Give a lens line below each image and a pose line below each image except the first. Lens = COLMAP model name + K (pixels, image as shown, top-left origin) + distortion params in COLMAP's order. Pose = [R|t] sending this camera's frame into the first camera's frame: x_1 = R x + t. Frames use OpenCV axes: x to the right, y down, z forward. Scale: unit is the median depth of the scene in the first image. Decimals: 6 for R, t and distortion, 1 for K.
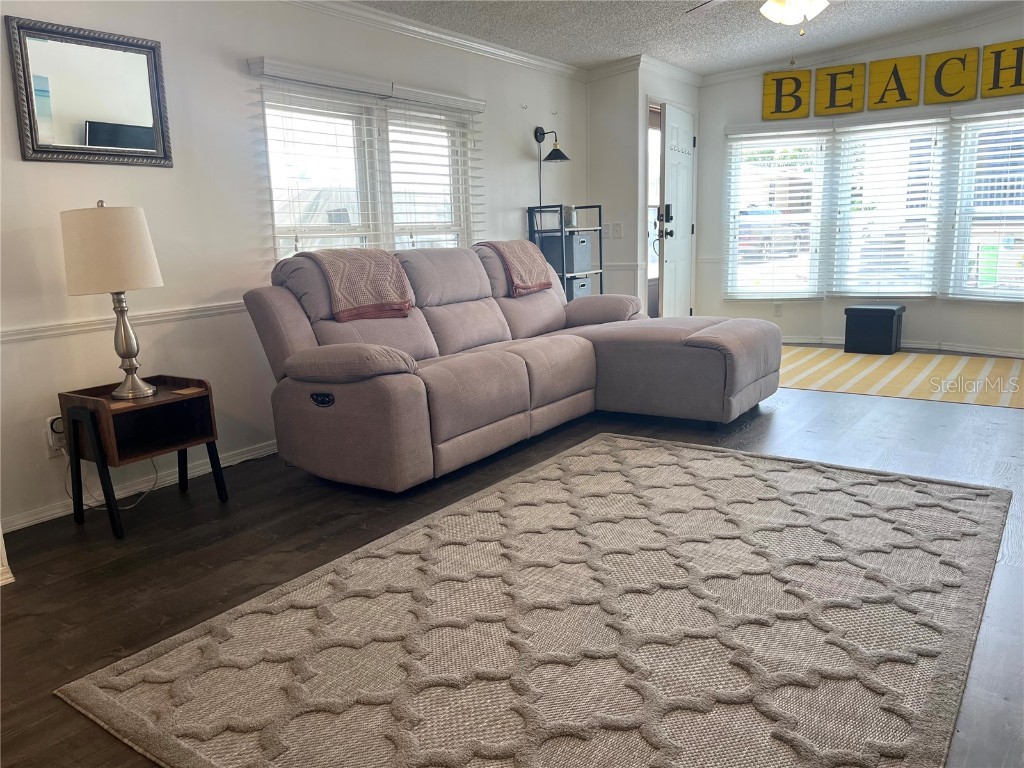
lens RADIAL K [[773.3, 0, 509.1], [0, 773.3, 392.1], [0, 0, 1]] dist [0.074388, -0.108494]
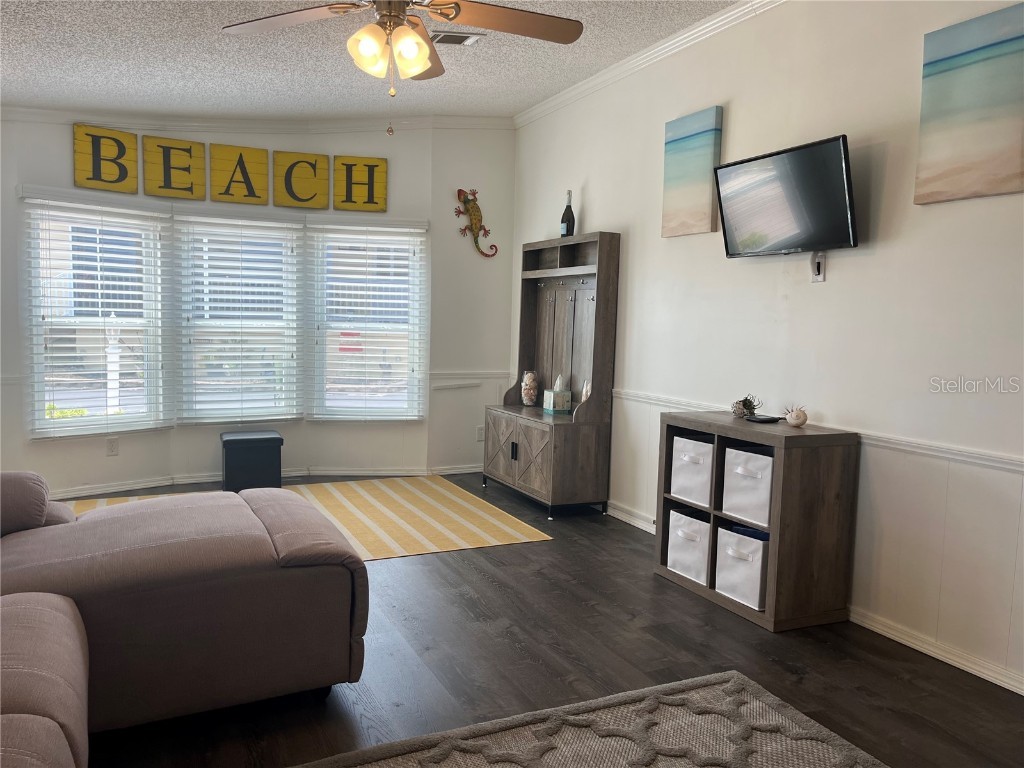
lens RADIAL K [[773.3, 0, 509.1], [0, 773.3, 392.1], [0, 0, 1]] dist [0.074388, -0.108494]
pose [[0.508885, -0.032006, 0.860239, -0.098648], [0.136694, 0.989634, -0.044043, -0.080443], [-0.849912, 0.140003, 0.507985, 0.343614]]
